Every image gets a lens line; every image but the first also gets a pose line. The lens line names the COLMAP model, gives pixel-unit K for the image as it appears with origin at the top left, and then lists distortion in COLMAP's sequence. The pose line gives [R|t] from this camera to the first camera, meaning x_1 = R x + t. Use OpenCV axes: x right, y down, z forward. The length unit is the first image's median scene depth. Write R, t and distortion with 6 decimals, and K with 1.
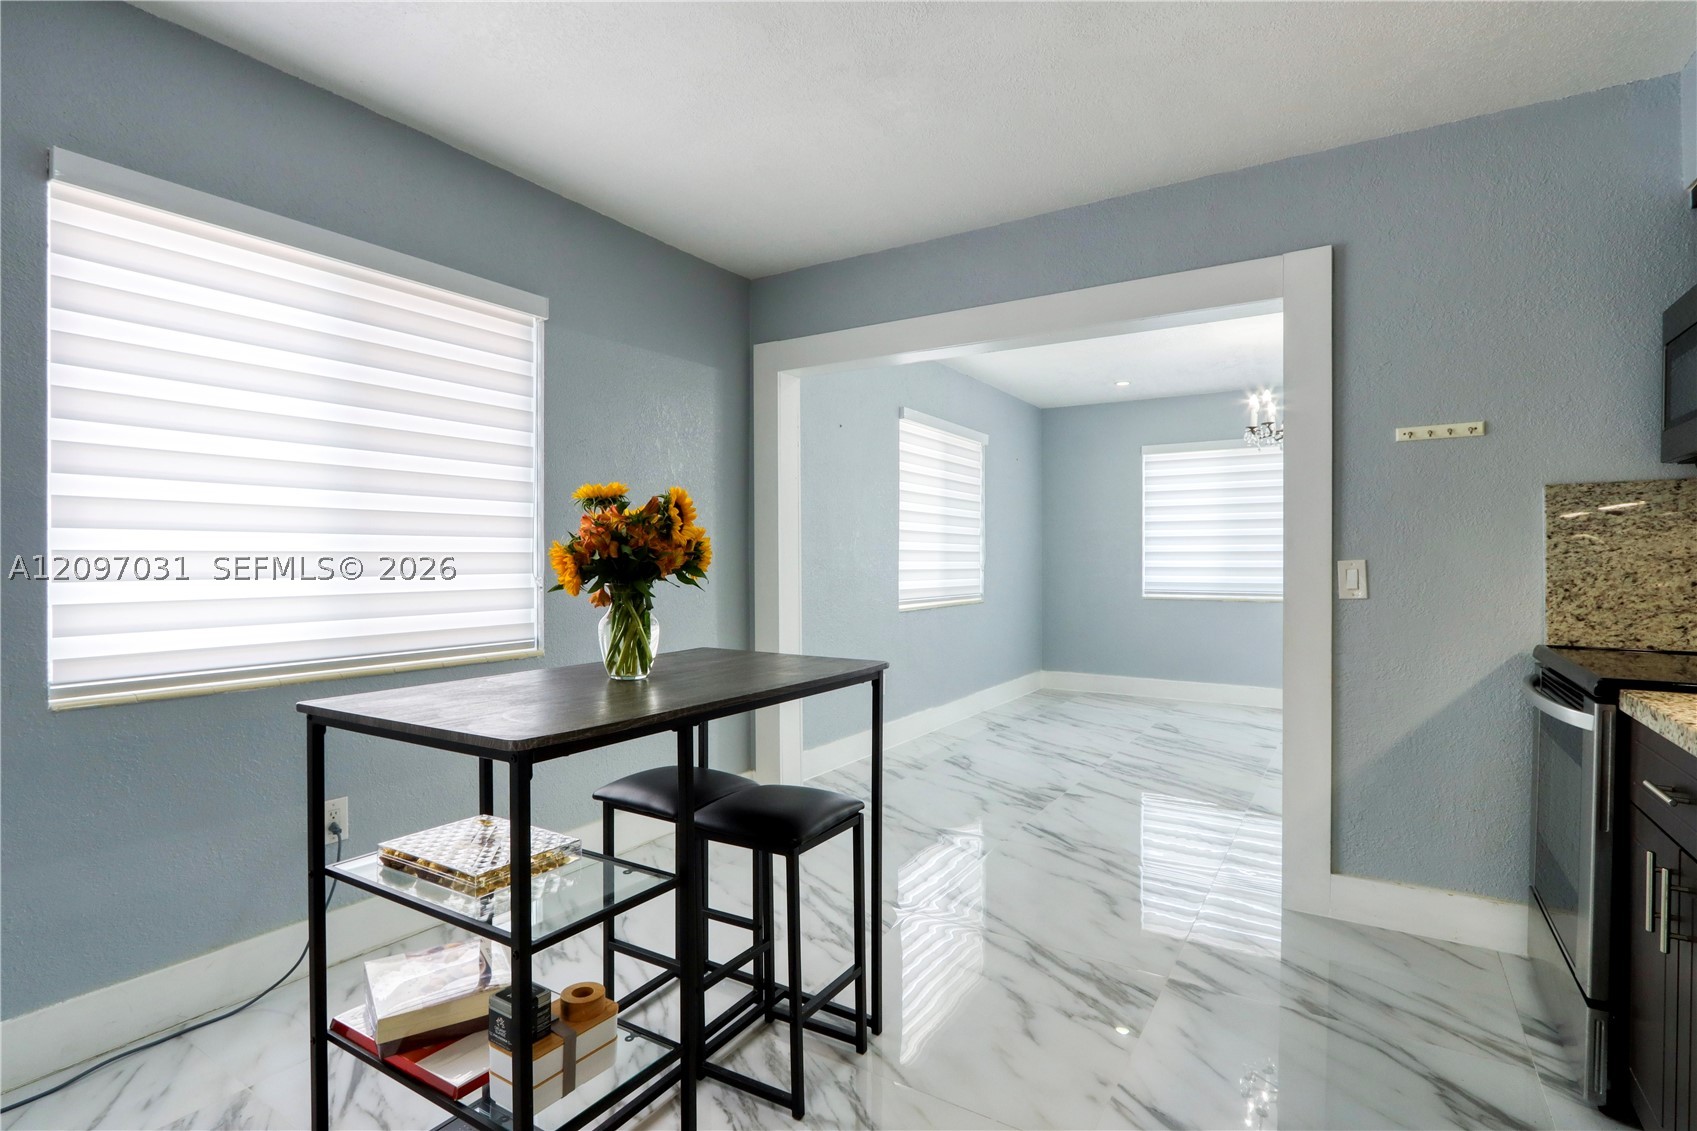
lens RADIAL K [[823.3, 0, 848.5], [0, 823.3, 565.5], [0, 0, 1]] dist [-0.004290, -0.000492]
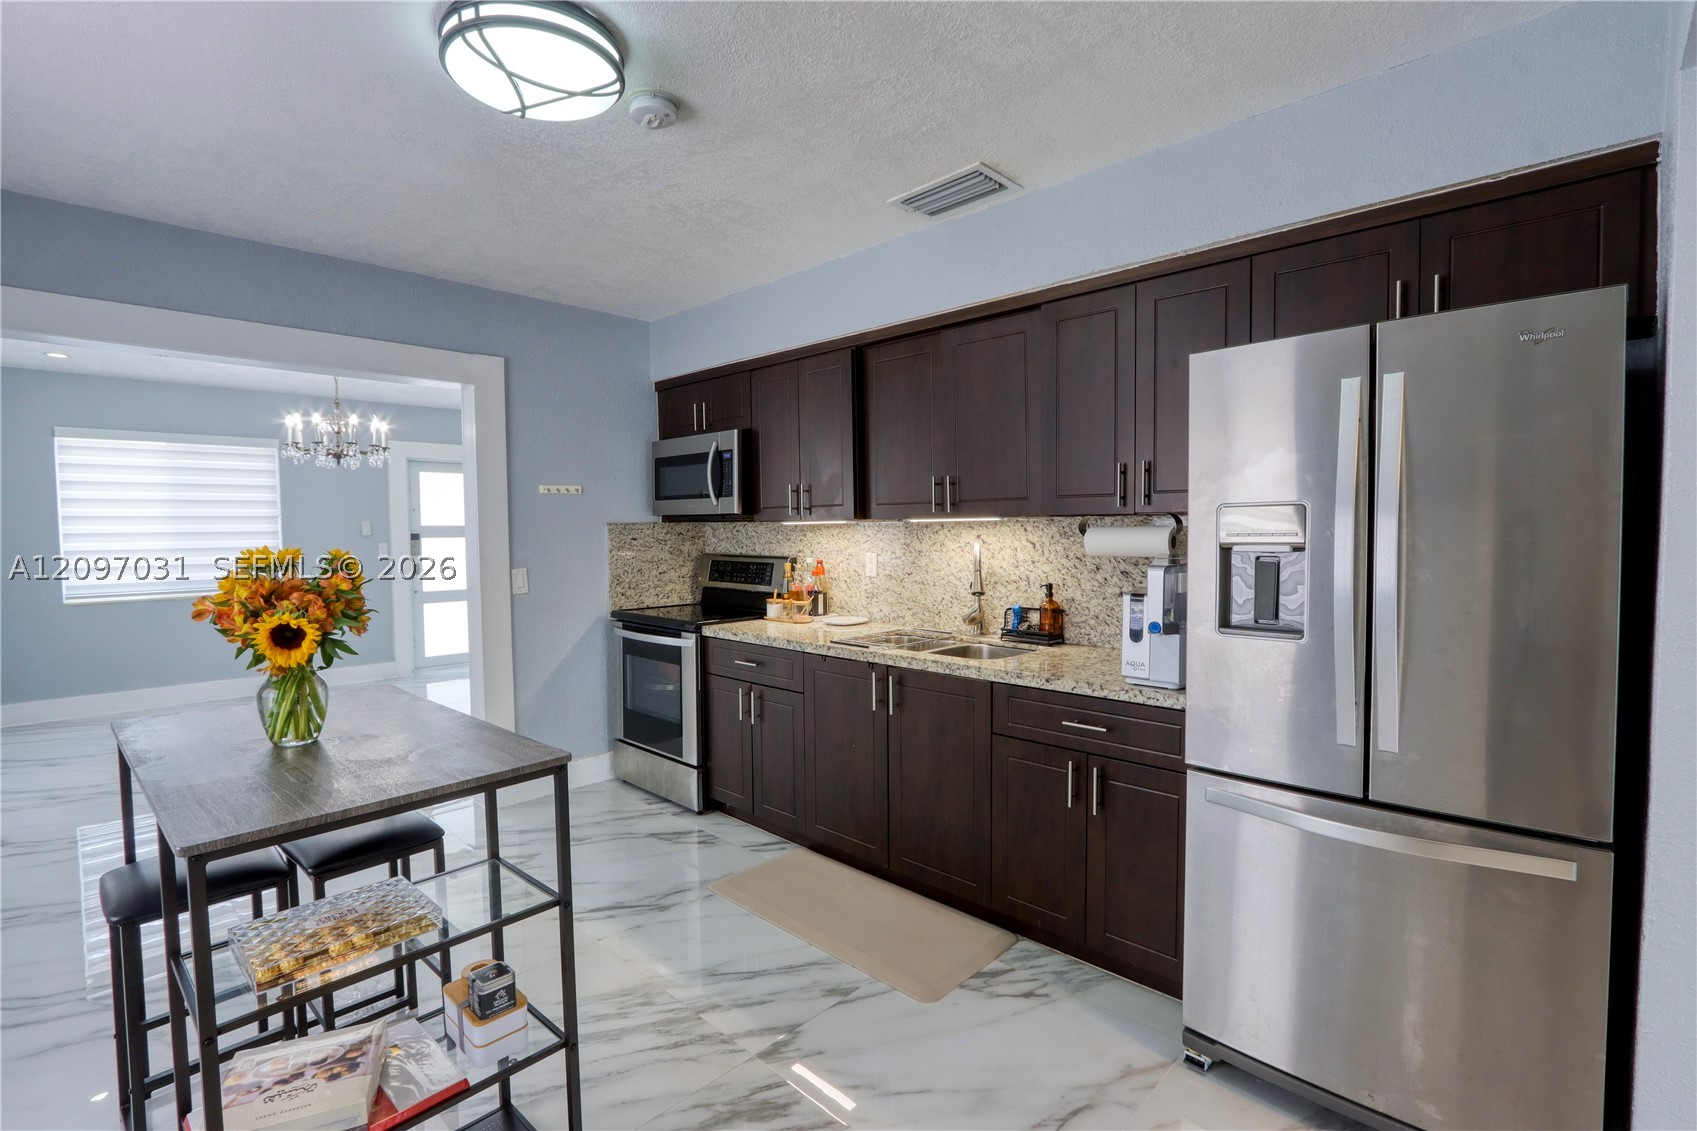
lens RADIAL K [[790.1, 0, 846.4], [0, 790.1, 562.9], [0, 0, 1]] dist [-0.023724, 0.006353]
pose [[0.201212, -0.046743, 0.978432, -0.693294], [0.015756, 0.998886, 0.044480, -0.071450], [-0.979421, 0.006466, 0.201725, 0.105992]]
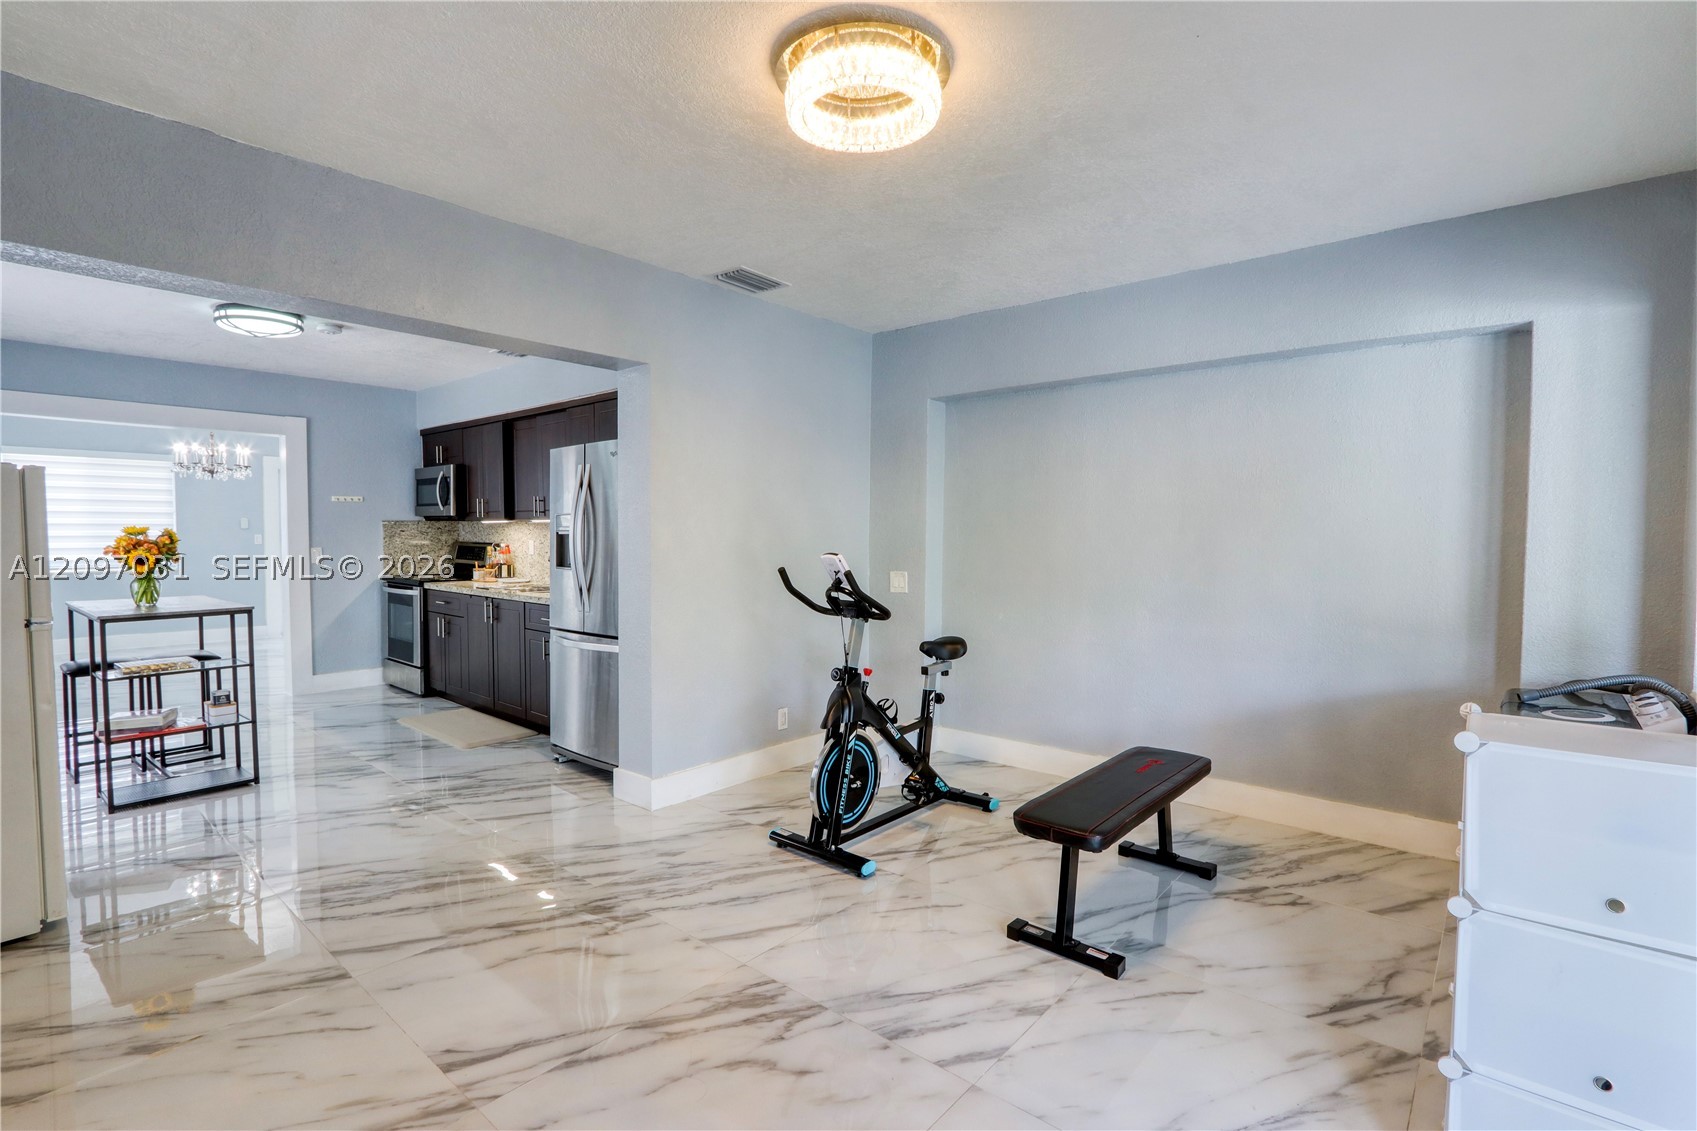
lens RADIAL K [[810.8, 0, 856.2], [0, 810.8, 561.7], [0, 0, 1]] dist [-0.013472, -0.000406]
pose [[0.147744, -0.036432, 0.988354, -1.531398], [0.003160, 0.999334, 0.036365, -0.046675], [-0.989021, -0.002250, 0.147761, -0.955146]]
